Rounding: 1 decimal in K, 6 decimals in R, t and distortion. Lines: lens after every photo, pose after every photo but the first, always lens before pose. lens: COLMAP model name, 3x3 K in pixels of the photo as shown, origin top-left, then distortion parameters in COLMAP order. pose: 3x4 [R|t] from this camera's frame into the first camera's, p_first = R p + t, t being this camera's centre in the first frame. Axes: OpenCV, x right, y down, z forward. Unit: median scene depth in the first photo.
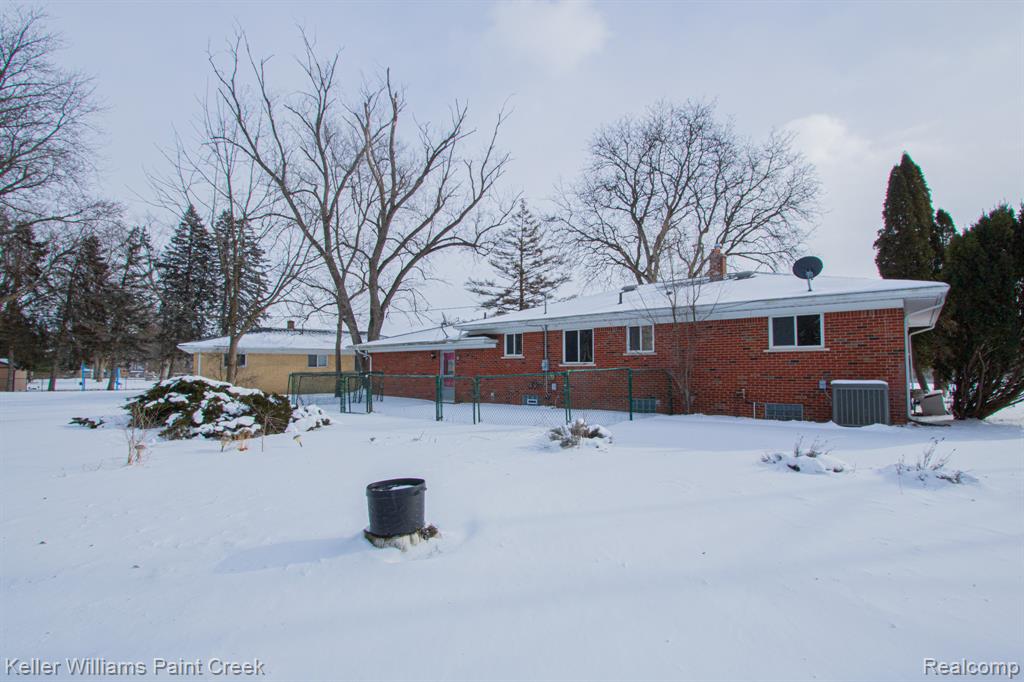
lens RADIAL K [[482.3, 0, 514.0], [0, 482.3, 346.6], [0, 0, 1]] dist [-0.018847, 0.007333]
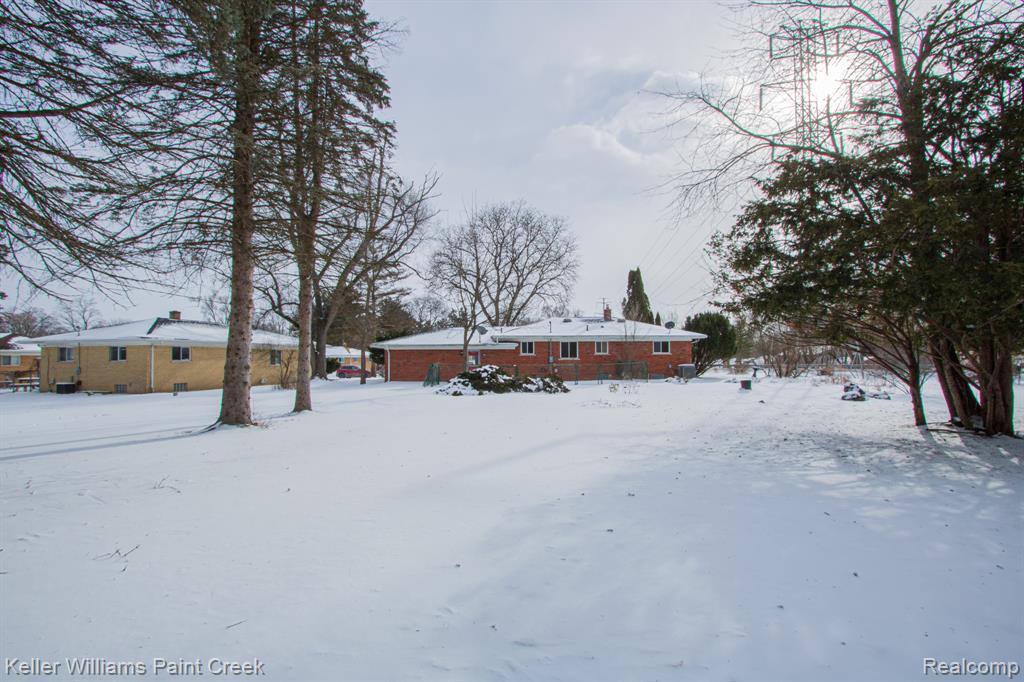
lens RADIAL K [[482.3, 0, 506.5], [0, 482.3, 344.7], [0, 0, 1]] dist [-0.018847, 0.007333]
pose [[0.711206, 0.022117, 0.702636, -1.400289], [-0.028173, 0.999599, -0.002948, -0.008791], [-0.702419, -0.017699, 0.711543, -0.238505]]
